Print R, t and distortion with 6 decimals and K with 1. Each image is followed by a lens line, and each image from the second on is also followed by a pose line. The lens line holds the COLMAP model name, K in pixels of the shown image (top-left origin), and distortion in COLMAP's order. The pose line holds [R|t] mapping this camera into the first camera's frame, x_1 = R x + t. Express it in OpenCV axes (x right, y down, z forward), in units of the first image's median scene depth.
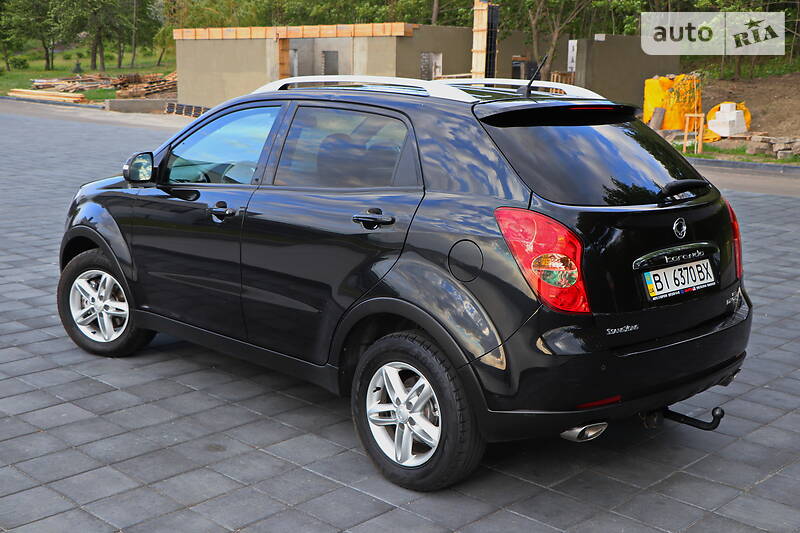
lens RADIAL K [[995.3, 0, 400.0], [0, 995.3, 266.5], [0, 0, 1]] dist [-0.009646, 0.277535]
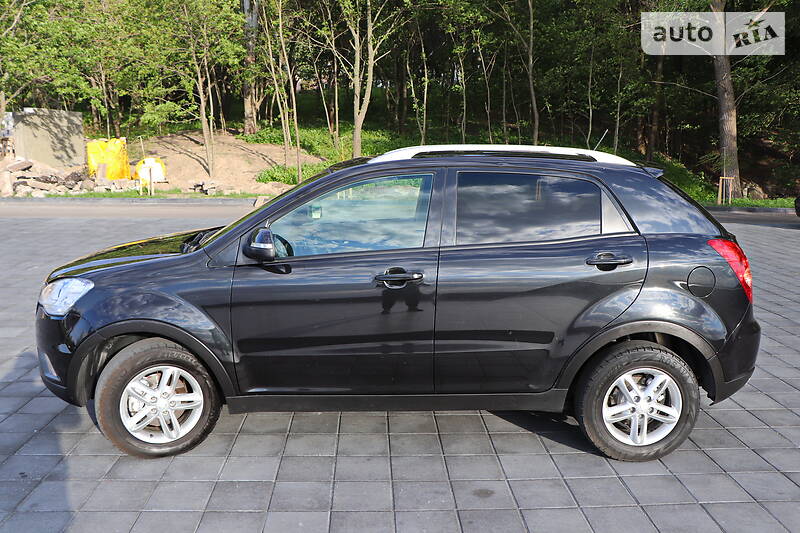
lens RADIAL K [[690.2, 0, 400.0], [0, 690.2, 266.5], [0, 0, 1]] dist [-0.089023, 0.000641]
pose [[0.700677, -0.141581, 0.699290, -0.802652], [0.141802, 0.988195, 0.057990, -0.127837], [-0.699246, 0.058528, 0.712482, 0.572590]]
